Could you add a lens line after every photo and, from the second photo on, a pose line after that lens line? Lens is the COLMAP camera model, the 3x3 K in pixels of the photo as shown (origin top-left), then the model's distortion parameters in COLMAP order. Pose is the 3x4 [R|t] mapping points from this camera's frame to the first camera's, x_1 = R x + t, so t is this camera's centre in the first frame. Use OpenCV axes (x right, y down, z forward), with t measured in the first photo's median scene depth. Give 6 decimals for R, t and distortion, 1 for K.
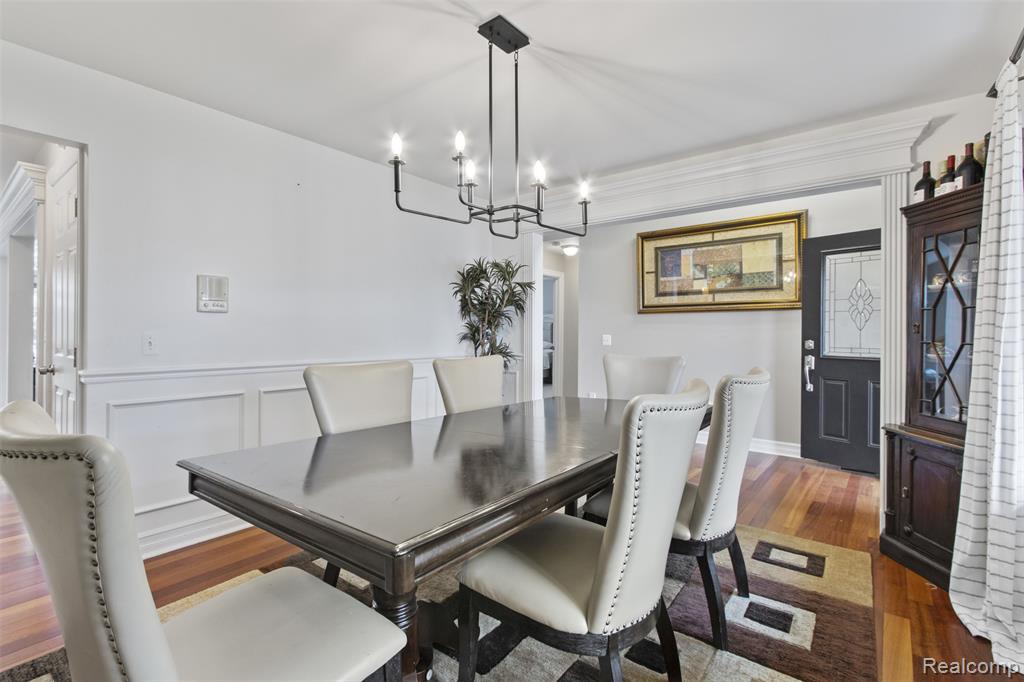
lens RADIAL K [[468.6, 0, 510.4], [0, 468.6, 342.2], [0, 0, 1]] dist [0.002478, -0.000785]
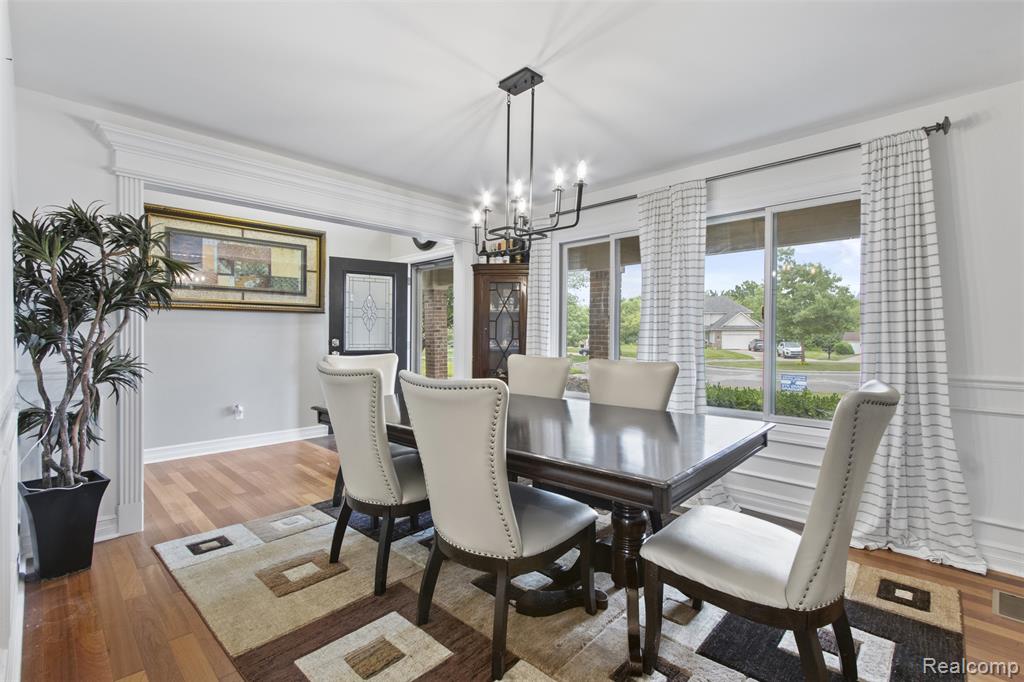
lens RADIAL K [[468.6, 0, 510.4], [0, 468.6, 342.2], [0, 0, 1]] dist [0.002478, -0.000785]
pose [[0.078997, -0.023505, 0.996598, -0.523791], [0.019460, 0.999568, 0.022032, -0.012797], [-0.996685, 0.017653, 0.079421, 0.408170]]
